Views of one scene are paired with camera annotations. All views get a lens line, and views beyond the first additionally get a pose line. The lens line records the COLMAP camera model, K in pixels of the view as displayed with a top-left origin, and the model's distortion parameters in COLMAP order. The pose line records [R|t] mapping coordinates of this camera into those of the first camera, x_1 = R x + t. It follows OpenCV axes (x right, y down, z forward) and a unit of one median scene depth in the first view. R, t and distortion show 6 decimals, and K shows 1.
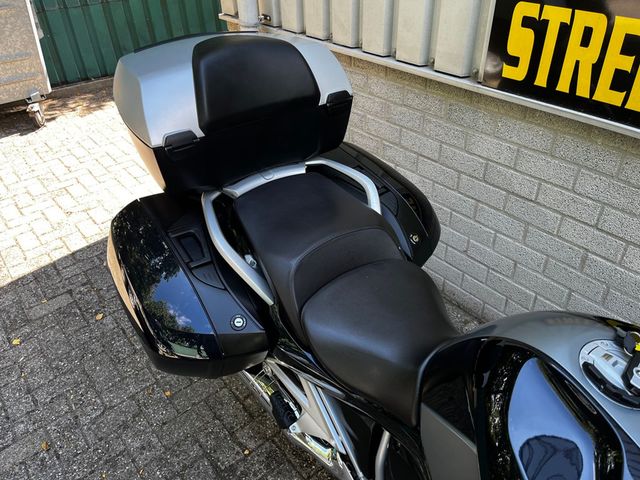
lens RADIAL K [[487.3, 0, 318.4], [0, 487.3, 243.8], [0, 0, 1]] dist [0.064290, -0.096878]
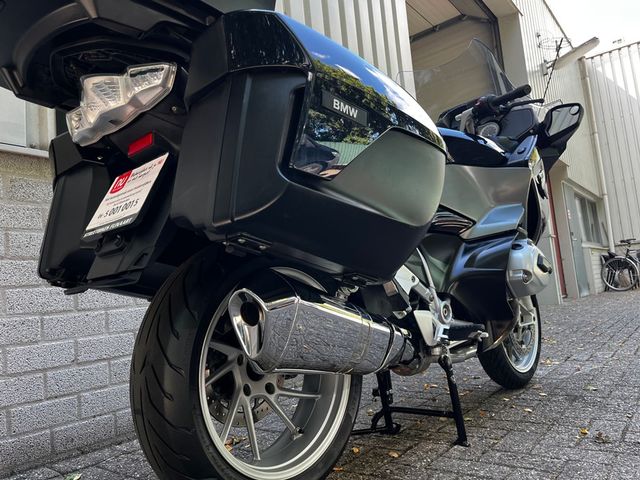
lens RADIAL K [[487.3, 0, 316.9], [0, 487.3, 241.4], [0, 0, 1]] dist [0.064290, -0.096878]
pose [[-0.220259, 0.152747, 0.963408, -0.679753], [0.639029, 0.768801, 0.024205, 0.115751], [-0.736972, 0.620977, -0.266945, 0.953739]]
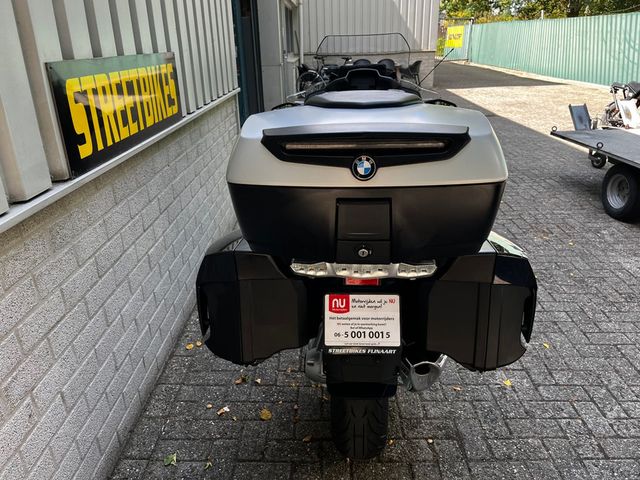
lens RADIAL K [[487.3, 0, 324.1], [0, 487.3, 240.3], [0, 0, 1]] dist [0.064290, -0.096878]
pose [[-0.775026, -0.202122, 0.598733, -0.507641], [0.396756, 0.581810, 0.709987, -0.665791], [-0.491853, 0.787810, -0.370724, 1.140825]]
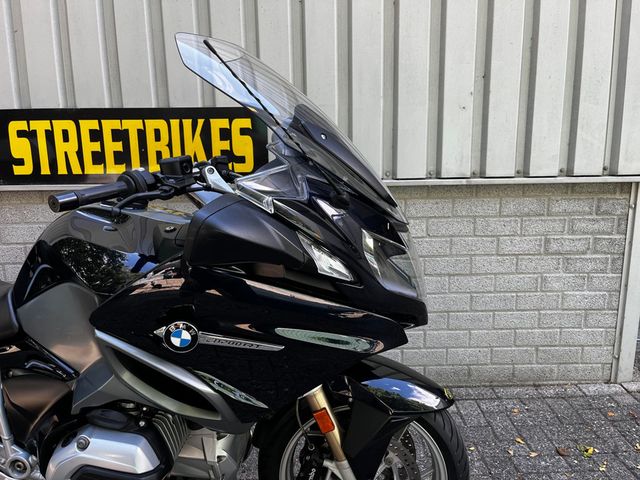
lens RADIAL K [[487.3, 0, 325.7], [0, 487.3, 239.9], [0, 0, 1]] dist [0.064290, -0.096878]
pose [[0.613529, -0.129277, 0.779018, -0.150308], [0.454990, 0.864170, -0.214928, 0.434209], [-0.645419, 0.486310, 0.589013, -0.207381]]
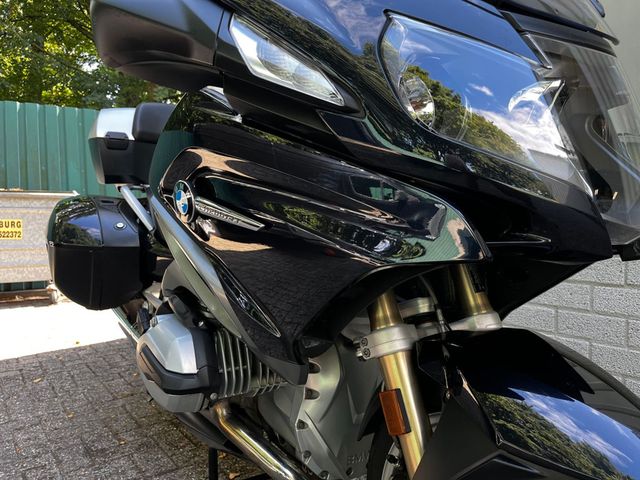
lens RADIAL K [[487.3, 0, 329.7], [0, 487.3, 245.3], [0, 0, 1]] dist [0.064290, -0.096878]
pose [[0.998915, 0.017769, -0.043041, 0.315400], [-0.038358, 0.838029, -0.544276, 0.607265], [0.026398, 0.545337, 0.837801, -0.074991]]
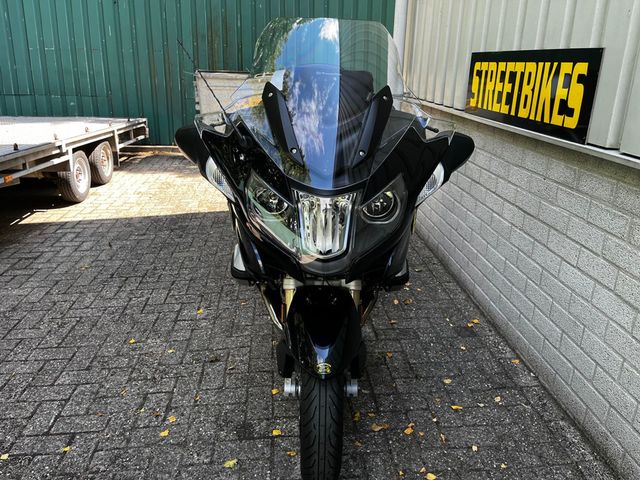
lens RADIAL K [[487.3, 0, 324.1], [0, 487.3, 237.7], [0, 0, 1]] dist [0.064290, -0.096878]
pose [[0.832387, 0.225773, -0.506121, 0.843747], [-0.353644, 0.919538, -0.171424, 0.504860], [0.426694, 0.321678, 0.845255, -0.459320]]
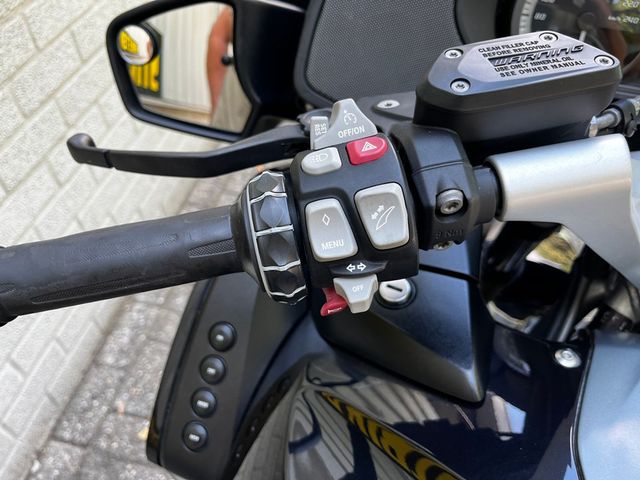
lens RADIAL K [[487.3, 0, 329.9], [0, 487.3, 239.7], [0, 0, 1]] dist [0.064290, -0.096878]
pose [[-0.633467, -0.576413, 0.516205, 0.322542], [0.445119, 0.274229, 0.852448, -0.039522], [-0.632921, 0.769770, 0.082857, 0.356517]]
